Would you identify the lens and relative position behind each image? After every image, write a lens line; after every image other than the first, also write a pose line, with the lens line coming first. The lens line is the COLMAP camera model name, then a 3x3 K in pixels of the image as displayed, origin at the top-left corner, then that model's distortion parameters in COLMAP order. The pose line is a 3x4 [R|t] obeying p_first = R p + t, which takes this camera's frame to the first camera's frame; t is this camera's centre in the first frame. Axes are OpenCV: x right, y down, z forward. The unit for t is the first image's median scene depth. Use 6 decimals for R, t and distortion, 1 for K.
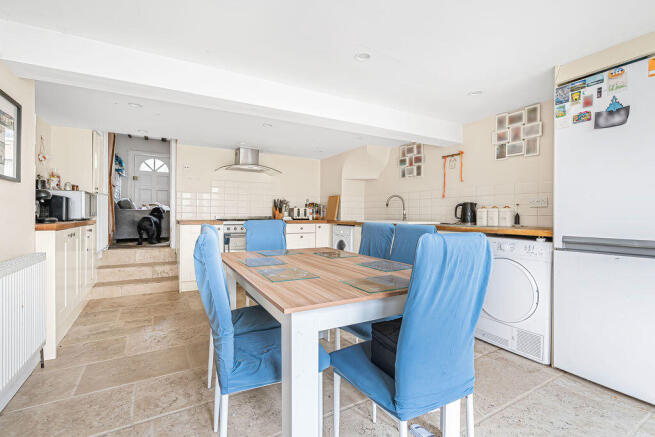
lens RADIAL K [[299.3, 0, 326.9], [0, 299.3, 216.4], [0, 0, 1]] dist [-0.000013, 0.000011]
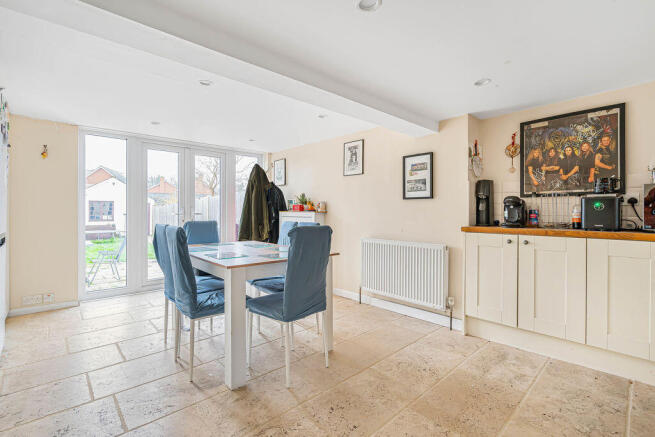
lens RADIAL K [[299.3, 0, 330.1], [0, 299.3, 213.6], [0, 0, 1]] dist [-0.000013, 0.000011]
pose [[-0.974696, -0.007226, -0.223417, -0.028137], [-0.009363, 0.999920, 0.008508, -0.010308], [0.223338, 0.010384, -0.974686, 0.641931]]
